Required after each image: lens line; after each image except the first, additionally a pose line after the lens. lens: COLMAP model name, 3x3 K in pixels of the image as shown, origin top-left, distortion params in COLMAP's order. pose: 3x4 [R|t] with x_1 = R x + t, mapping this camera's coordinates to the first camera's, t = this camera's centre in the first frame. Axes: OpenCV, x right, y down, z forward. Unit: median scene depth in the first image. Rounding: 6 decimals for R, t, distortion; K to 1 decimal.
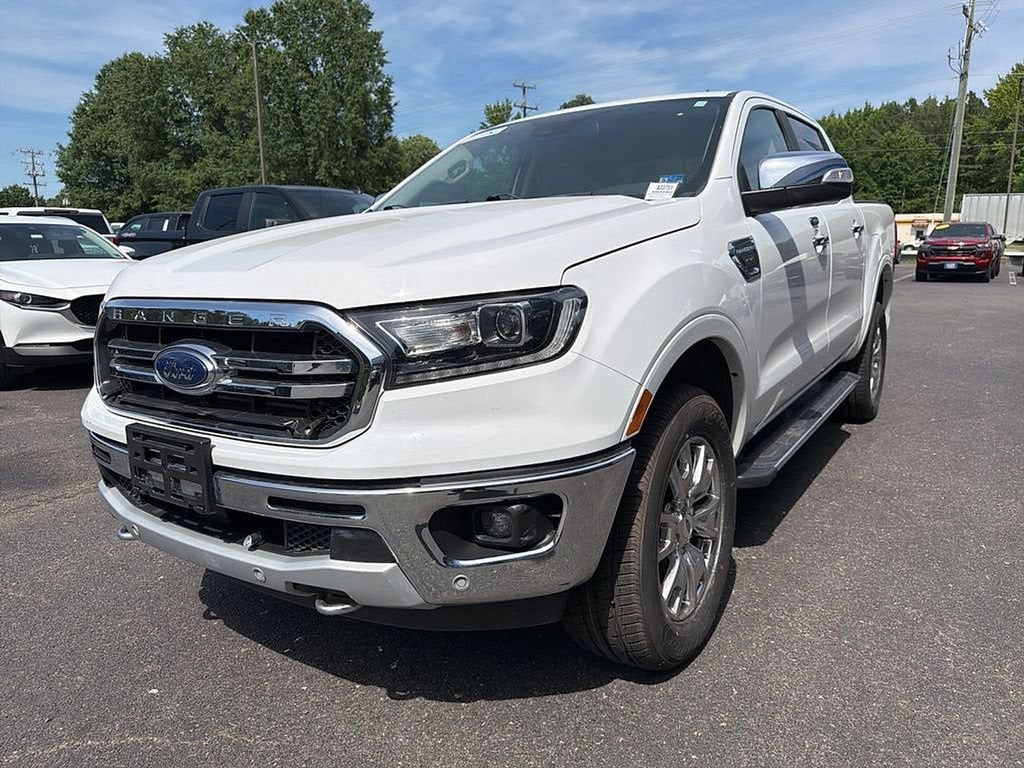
lens RADIAL K [[736.4, 0, 512.0], [0, 736.4, 384.0], [0, 0, 1]] dist [0.025974, -0.033647]
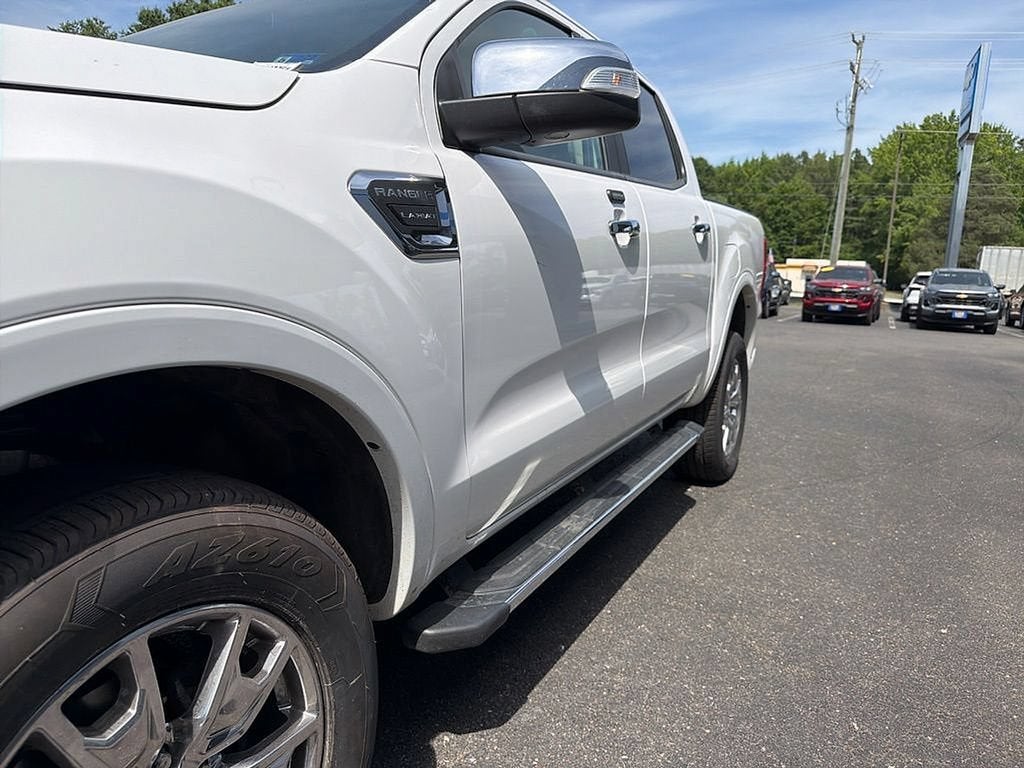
lens RADIAL K [[736.4, 0, 512.0], [0, 736.4, 384.0], [0, 0, 1]] dist [0.025974, -0.033647]
pose [[0.992163, 0.031154, 0.121007, 0.264267], [-0.026614, 0.998886, -0.038955, -0.029683], [-0.122086, 0.035429, 0.991887, 0.404762]]
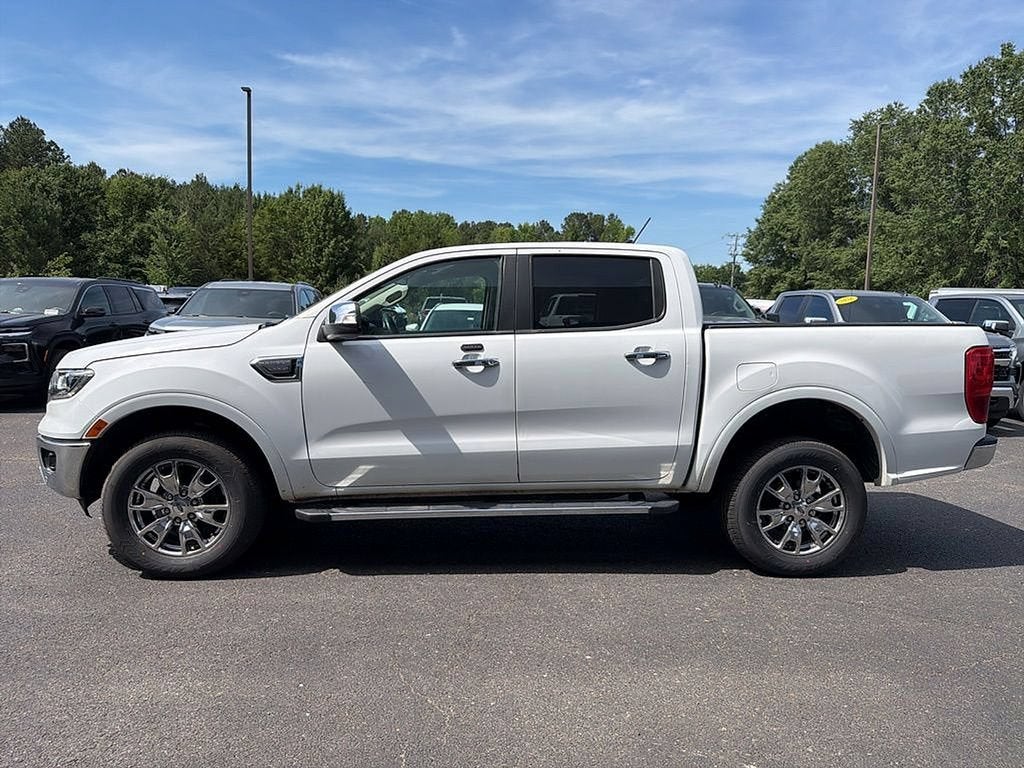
lens RADIAL K [[736.4, 0, 512.0], [0, 736.4, 384.0], [0, 0, 1]] dist [0.025974, -0.033647]
pose [[0.620463, 0.107844, -0.776785, 1.547535], [-0.178327, 0.983954, -0.005833, -0.177969], [0.763692, 0.142141, 0.629738, 0.302465]]
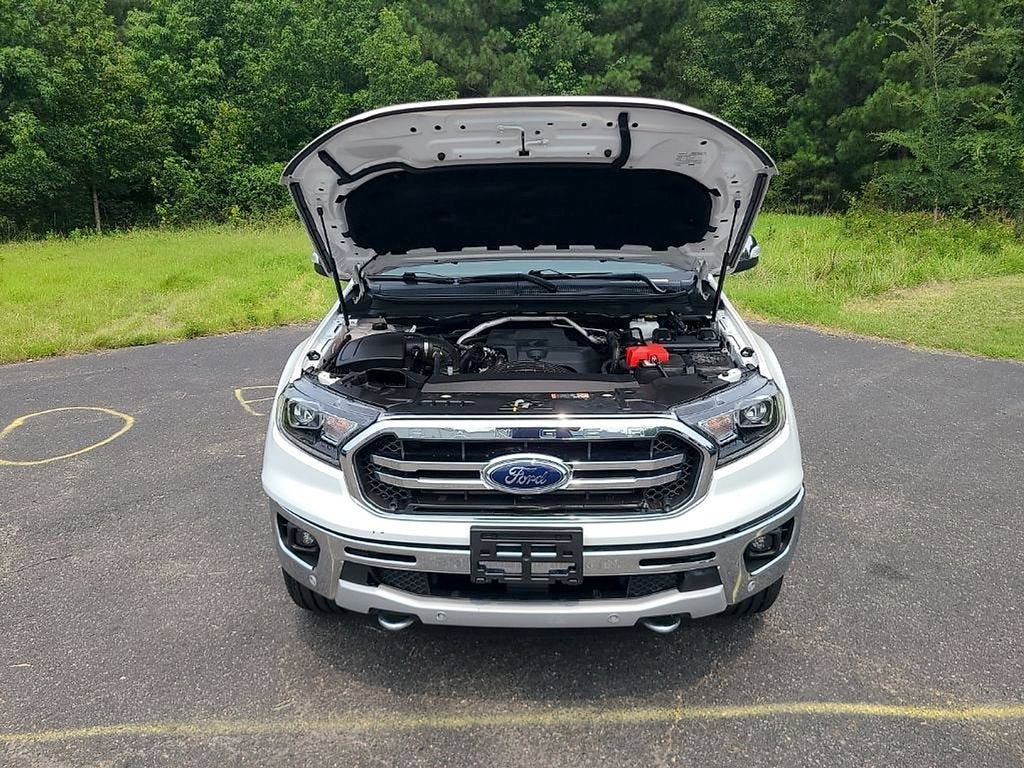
lens RADIAL K [[736.4, 0, 512.0], [0, 736.4, 384.0], [0, 0, 1]] dist [0.025974, -0.033647]
pose [[0.824657, -0.083197, 0.559481, -0.687308], [0.082050, 0.996257, 0.027208, -0.124771], [-0.559650, 0.023468, 0.828396, -0.005277]]
